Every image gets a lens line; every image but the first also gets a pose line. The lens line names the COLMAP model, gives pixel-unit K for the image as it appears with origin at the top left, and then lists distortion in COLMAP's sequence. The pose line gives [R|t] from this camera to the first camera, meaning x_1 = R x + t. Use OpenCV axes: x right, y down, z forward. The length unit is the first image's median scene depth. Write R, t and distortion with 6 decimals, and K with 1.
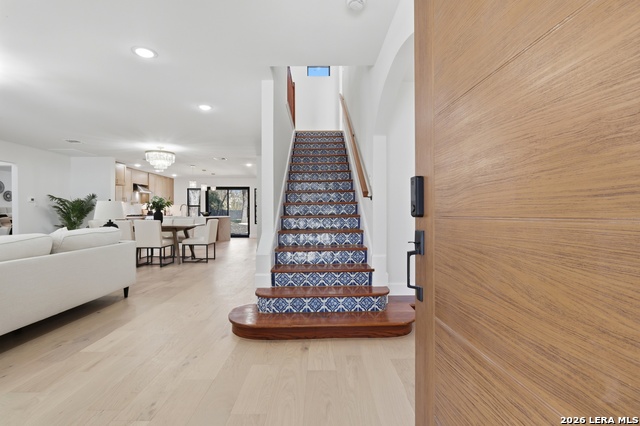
lens RADIAL K [[296.0, 0, 321.6], [0, 296.0, 212.3], [0, 0, 1]] dist [-0.008684, 0.001385]
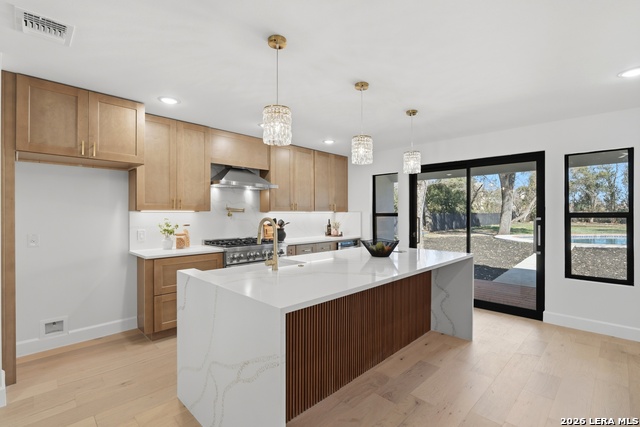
lens RADIAL K [[296.0, 0, 323.8], [0, 296.0, 216.4], [0, 0, 1]] dist [-0.008684, 0.001385]
pose [[0.700971, 0.007583, -0.713149, -0.334659], [-0.000404, 0.999948, 0.010236, -0.041785], [0.713189, -0.006887, 0.700938, 1.136078]]
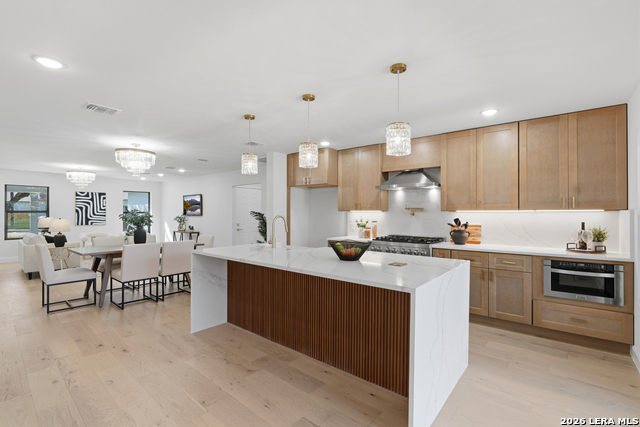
lens RADIAL K [[296.0, 0, 320.7], [0, 296.0, 215.0], [0, 0, 1]] dist [-0.008684, 0.001385]
pose [[-0.658877, 0.004808, -0.752236, -0.267026], [0.000204, 0.999981, 0.006213, -0.040326], [0.752251, 0.003940, -0.658865, 1.723959]]
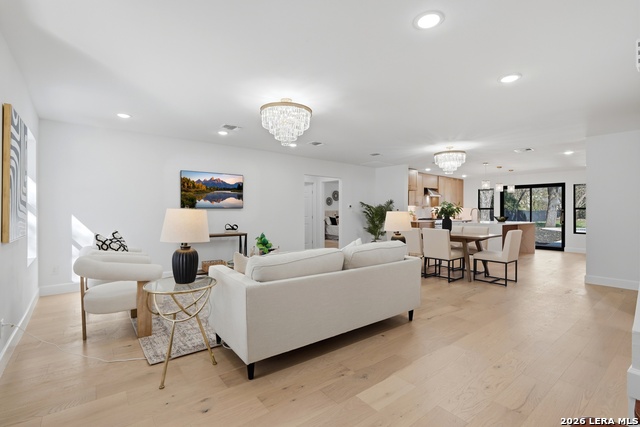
lens RADIAL K [[296.0, 0, 324.0], [0, 296.0, 211.4], [0, 0, 1]] dist [-0.008684, 0.001385]
pose [[0.619771, 0.005967, -0.784760, -0.069883], [-0.005608, 0.999979, 0.003175, -0.023611], [0.784763, 0.002433, 0.619791, 0.132157]]
